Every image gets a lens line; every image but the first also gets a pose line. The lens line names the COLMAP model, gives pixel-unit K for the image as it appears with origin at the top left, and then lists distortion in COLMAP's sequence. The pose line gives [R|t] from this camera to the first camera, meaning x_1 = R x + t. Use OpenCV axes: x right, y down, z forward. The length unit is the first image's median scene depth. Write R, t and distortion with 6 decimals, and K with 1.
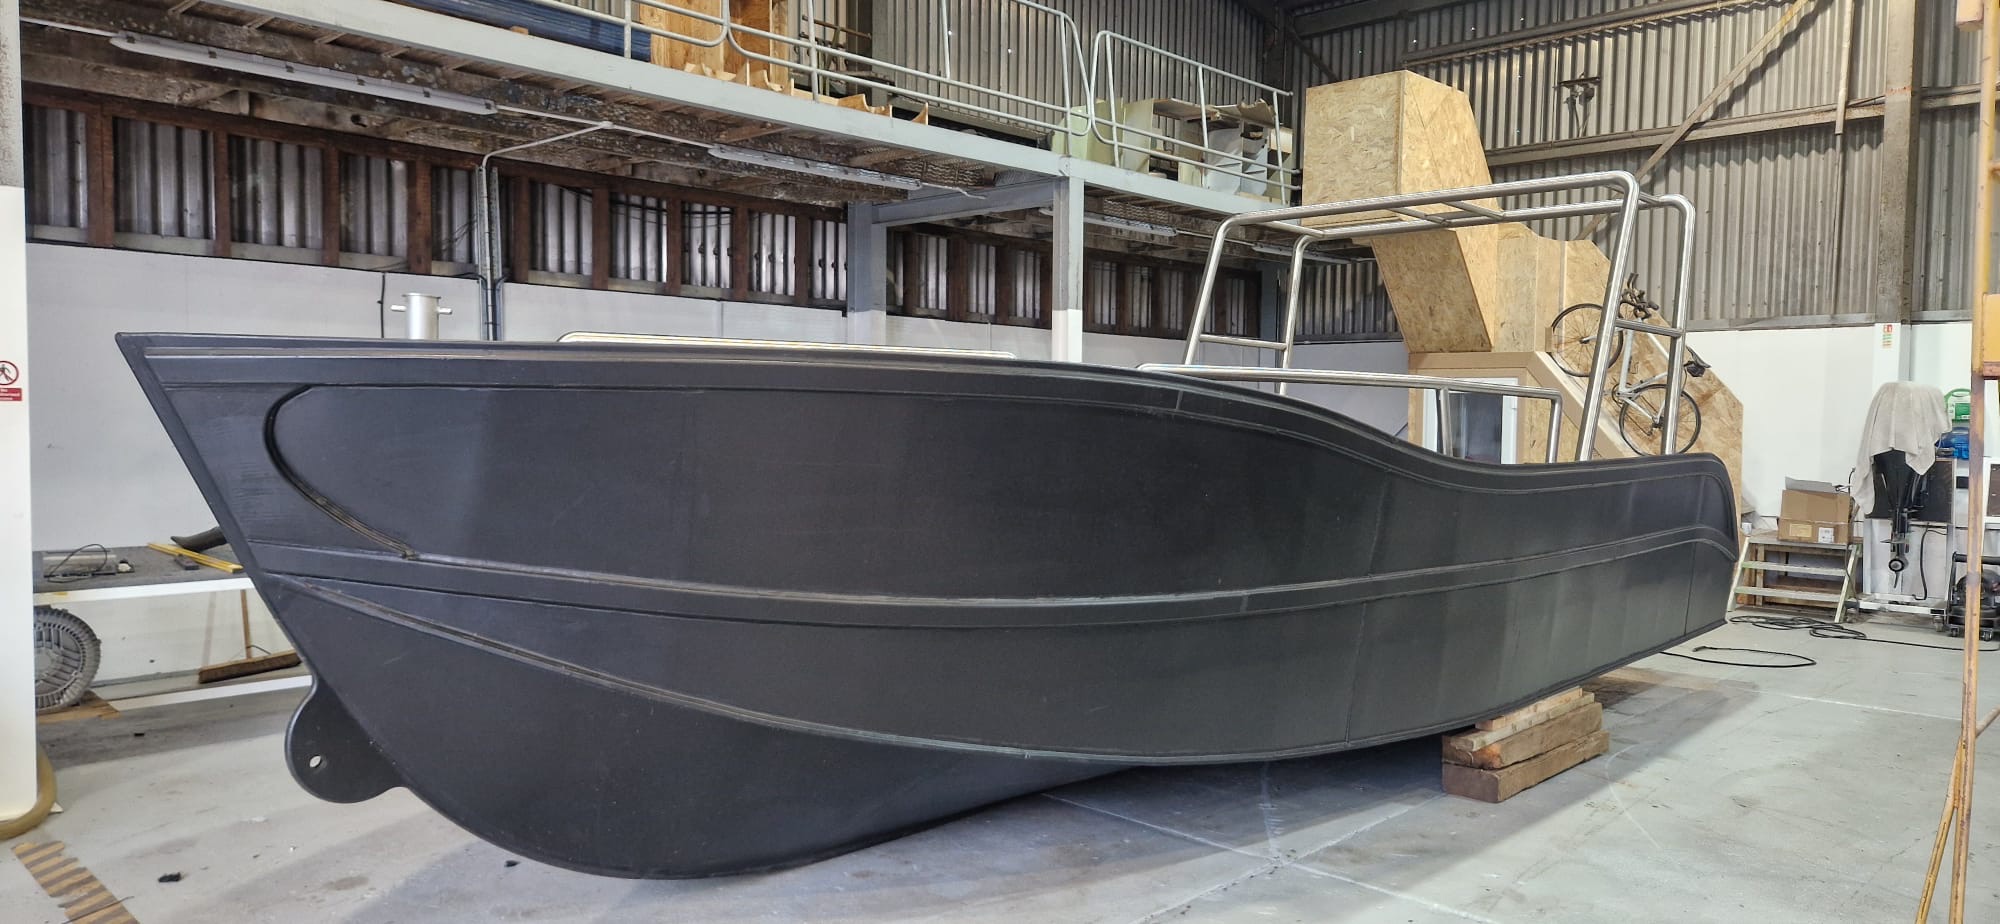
lens RADIAL K [[1335.3, 0, 984.5], [0, 1335.3, 463.8], [0, 0, 1]] dist [0.041031, -0.012728]
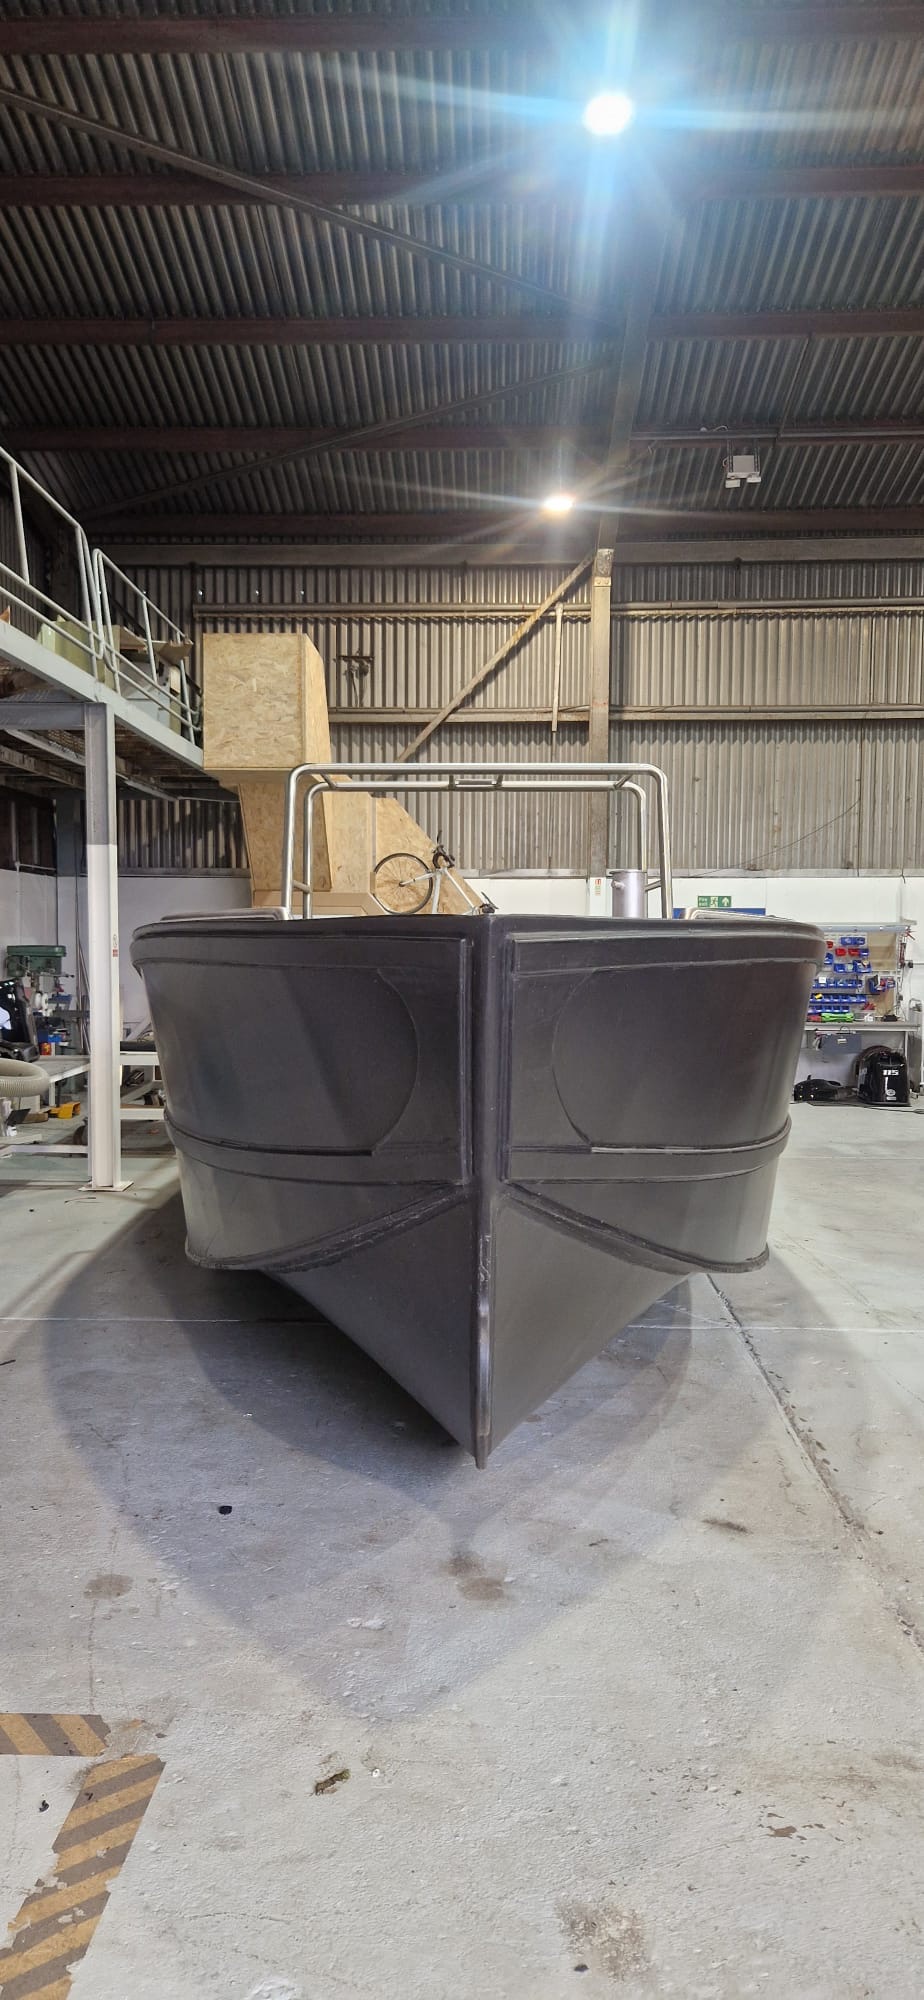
lens RADIAL K [[1335.3, 0, 445.7], [0, 1335.3, 1009.7], [0, 0, 1]] dist [0.041031, -0.012728]
pose [[0.741440, -0.042908, 0.669646, -0.324086], [0.031409, 0.999079, 0.029240, -0.015612], [-0.670284, -0.000647, 0.742104, 0.111731]]
